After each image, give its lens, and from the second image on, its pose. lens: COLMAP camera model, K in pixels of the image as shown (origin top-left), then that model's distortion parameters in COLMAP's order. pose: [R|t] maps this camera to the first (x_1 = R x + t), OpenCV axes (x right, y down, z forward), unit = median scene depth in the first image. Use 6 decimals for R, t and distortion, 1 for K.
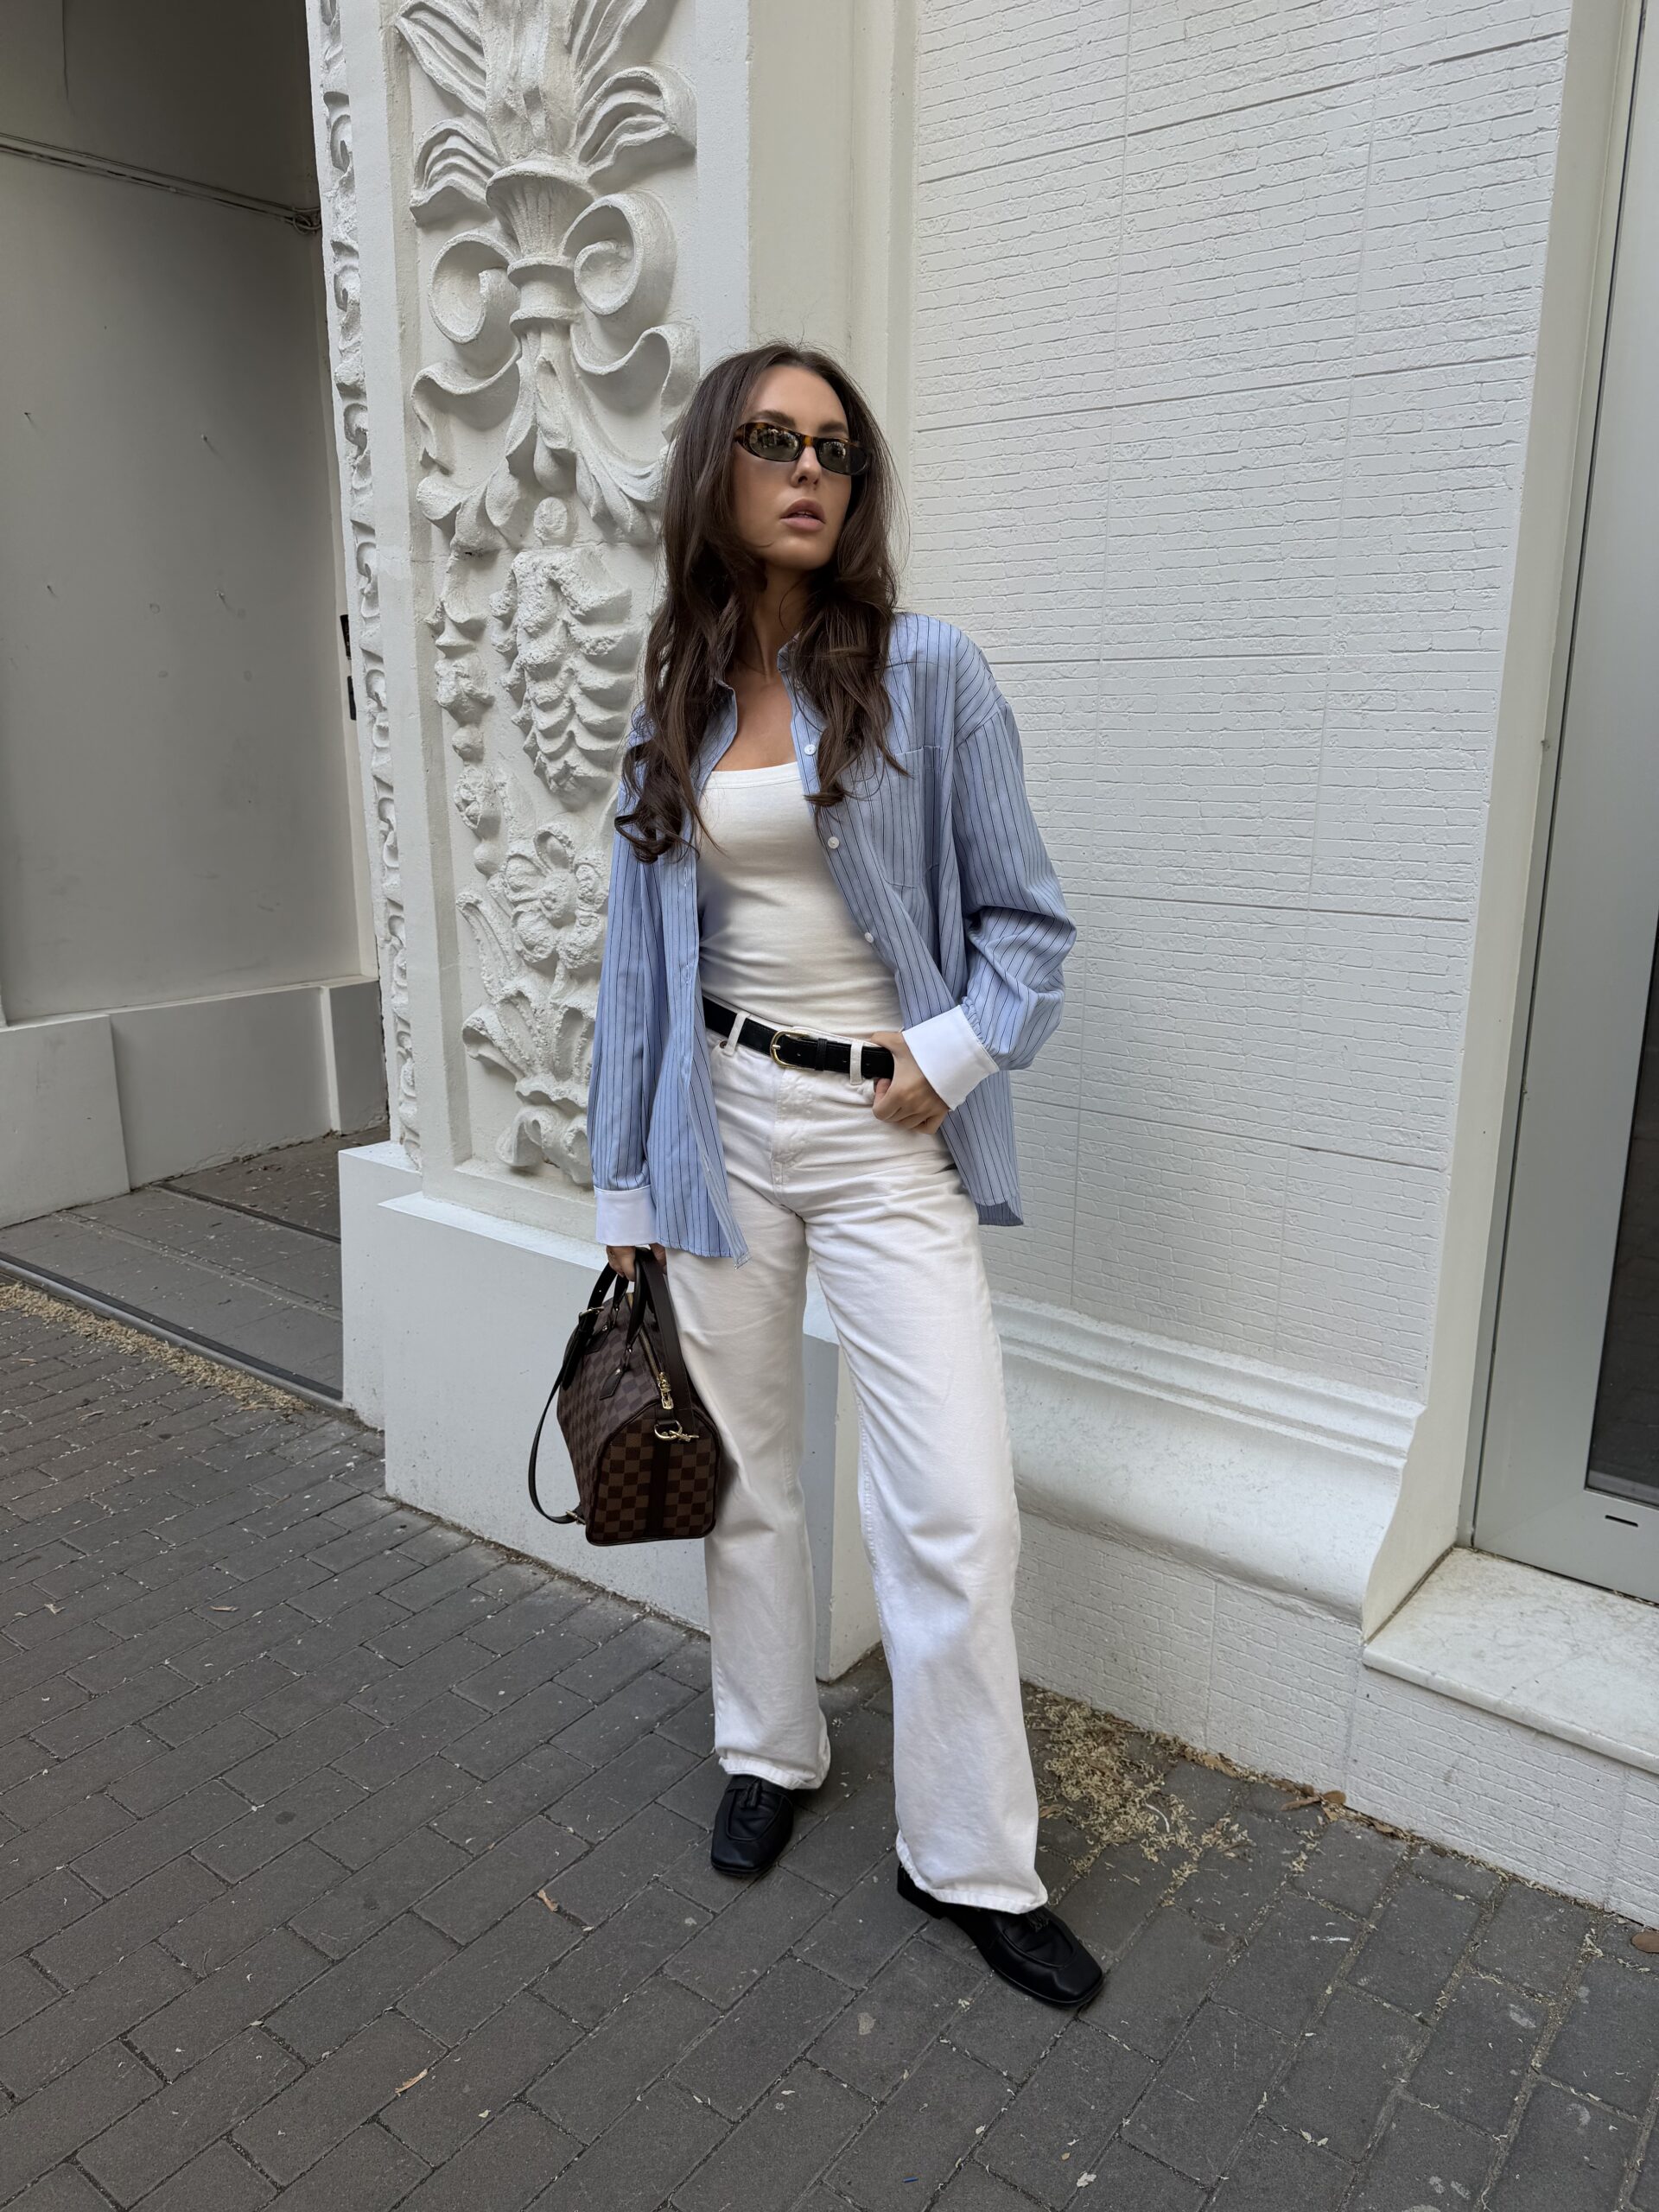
lens RADIAL K [[1574.3, 0, 809.9], [0, 1574.3, 1127.6], [0, 0, 1]] dist [0.007581, -0.019979]
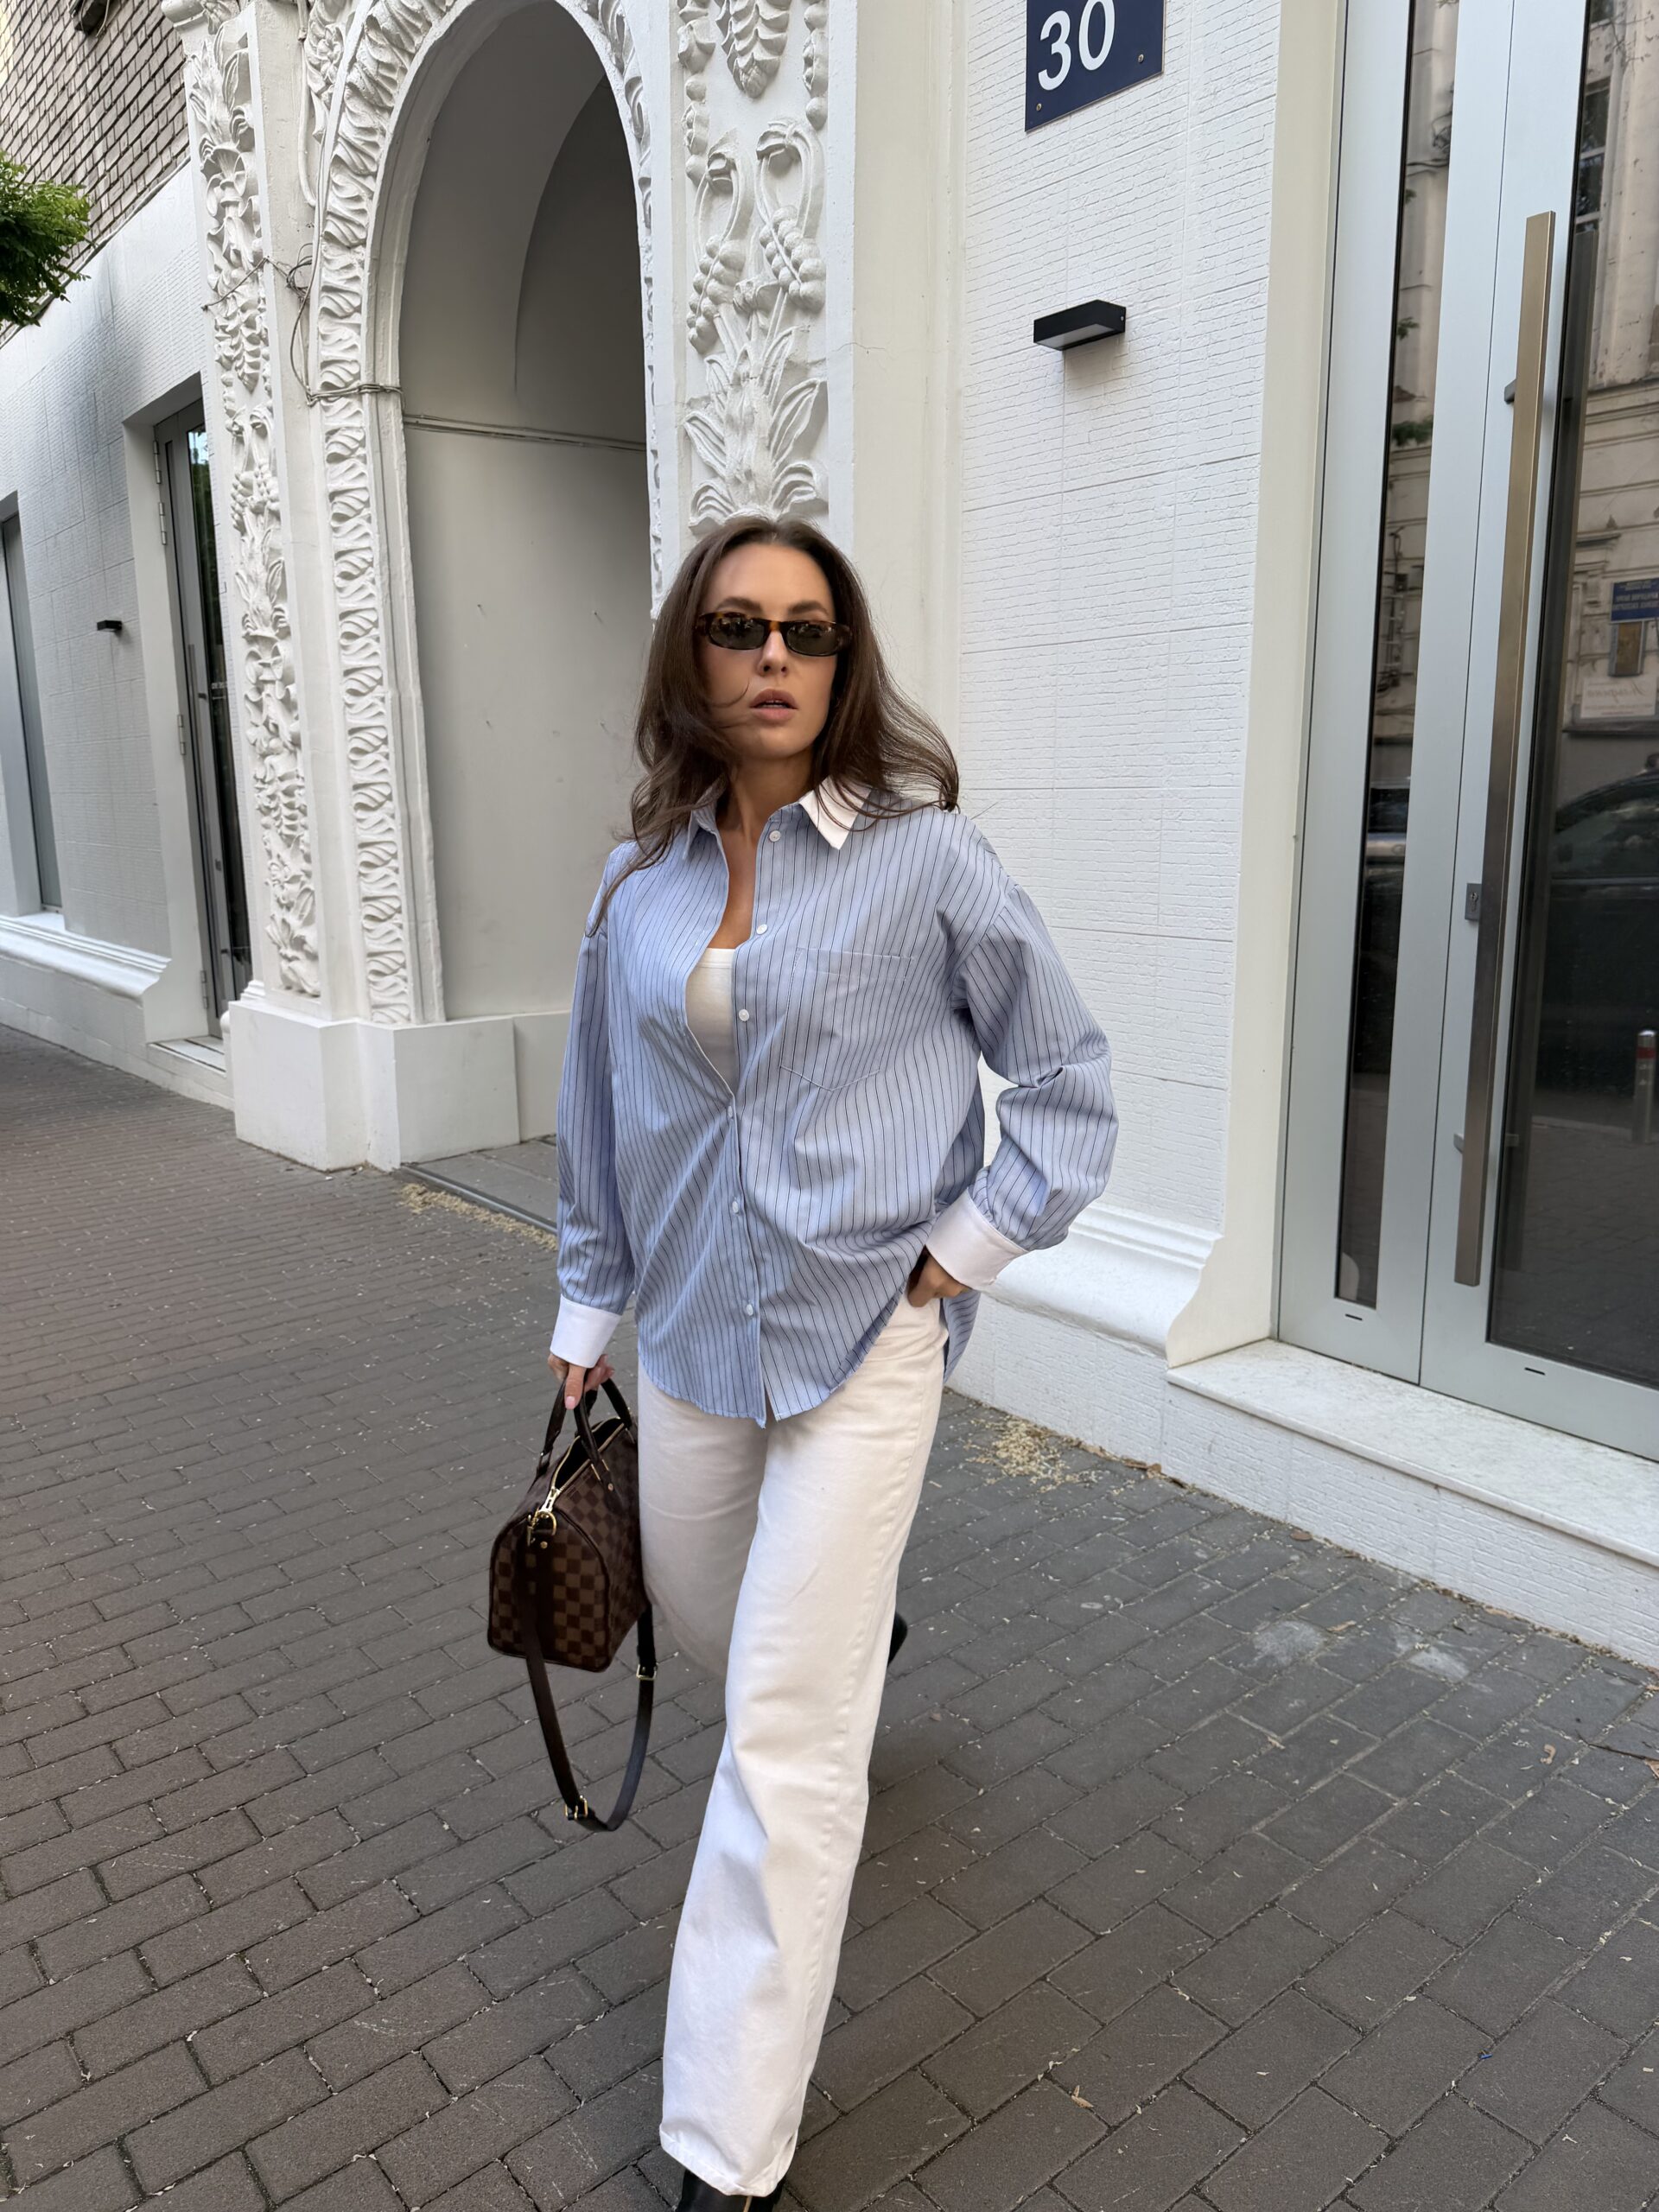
lens RADIAL K [[1574.3, 0, 817.2], [0, 1574.3, 1123.1], [0, 0, 1]] dist [0.007581, -0.019979]
pose [[0.971332, 0.036022, -0.234981, 0.358207], [-0.045468, 0.998356, -0.034904, 0.135128], [0.233337, 0.044588, 0.971373, -0.700467]]
